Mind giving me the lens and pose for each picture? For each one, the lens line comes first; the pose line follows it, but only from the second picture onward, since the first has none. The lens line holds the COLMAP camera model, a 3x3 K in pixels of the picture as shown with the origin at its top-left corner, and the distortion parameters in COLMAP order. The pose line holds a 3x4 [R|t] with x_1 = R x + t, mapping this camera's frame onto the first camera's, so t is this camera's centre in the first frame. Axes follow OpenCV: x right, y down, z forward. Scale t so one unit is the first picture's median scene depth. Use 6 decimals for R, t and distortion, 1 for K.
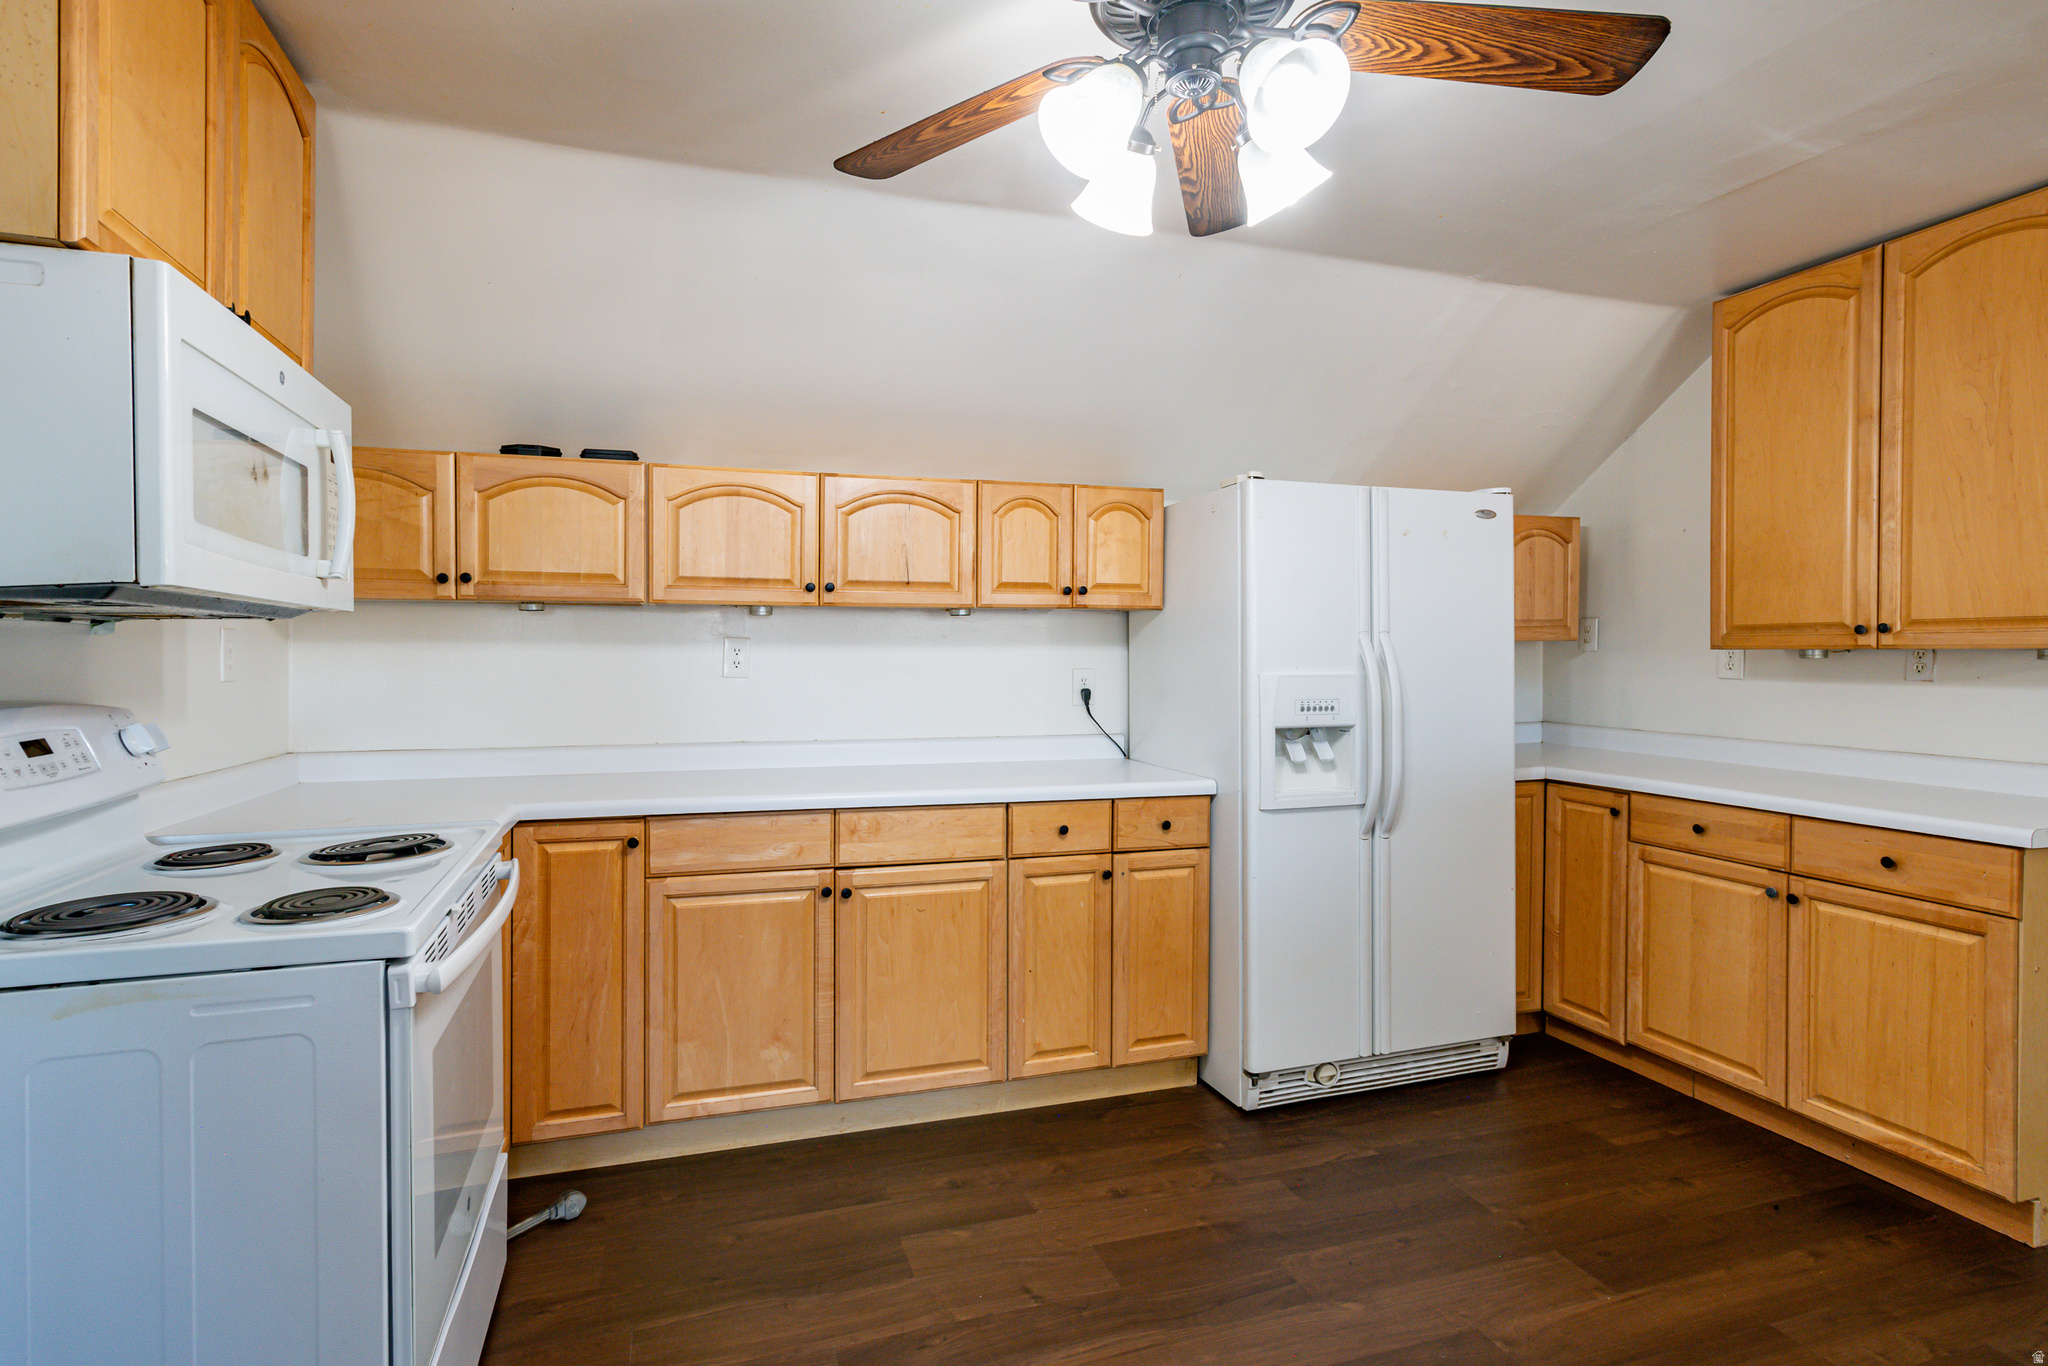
lens RADIAL K [[1000.8, 0, 1024.4], [0, 1000.8, 671.9], [0, 0, 1]] dist [-0.002794, 0.004112]
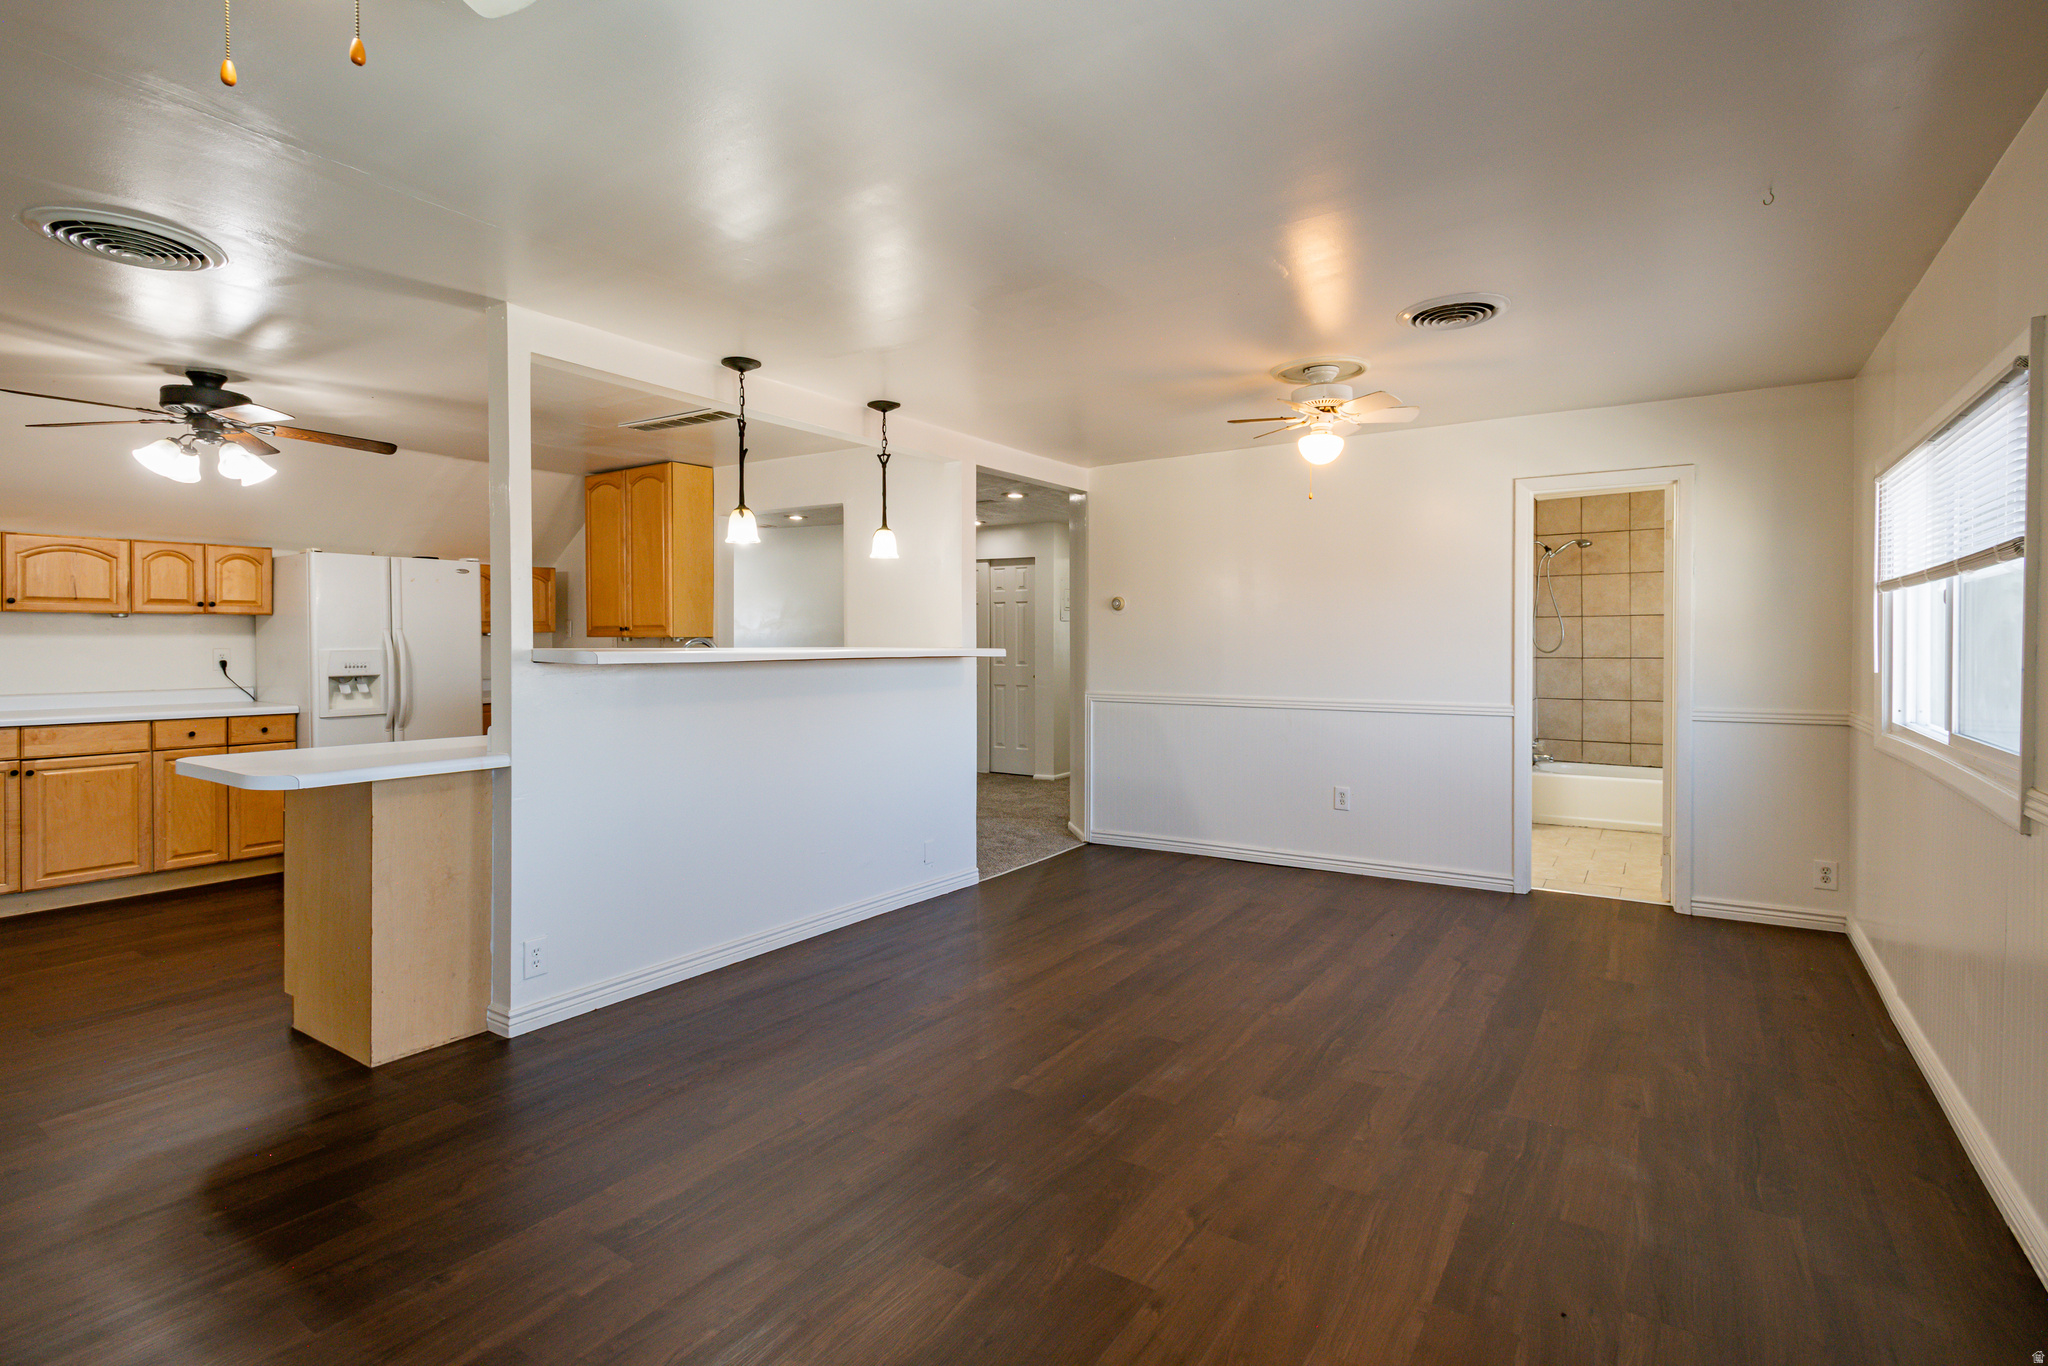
lens RADIAL K [[1000.8, 0, 1032.6], [0, 1000.8, 650.4], [0, 0, 1]] dist [-0.002794, 0.004112]
pose [[0.801872, -0.008898, 0.597429, 0.177757], [0.012494, 0.999920, -0.001876, 0.024082], [-0.597365, 0.008968, 0.801919, -1.400490]]
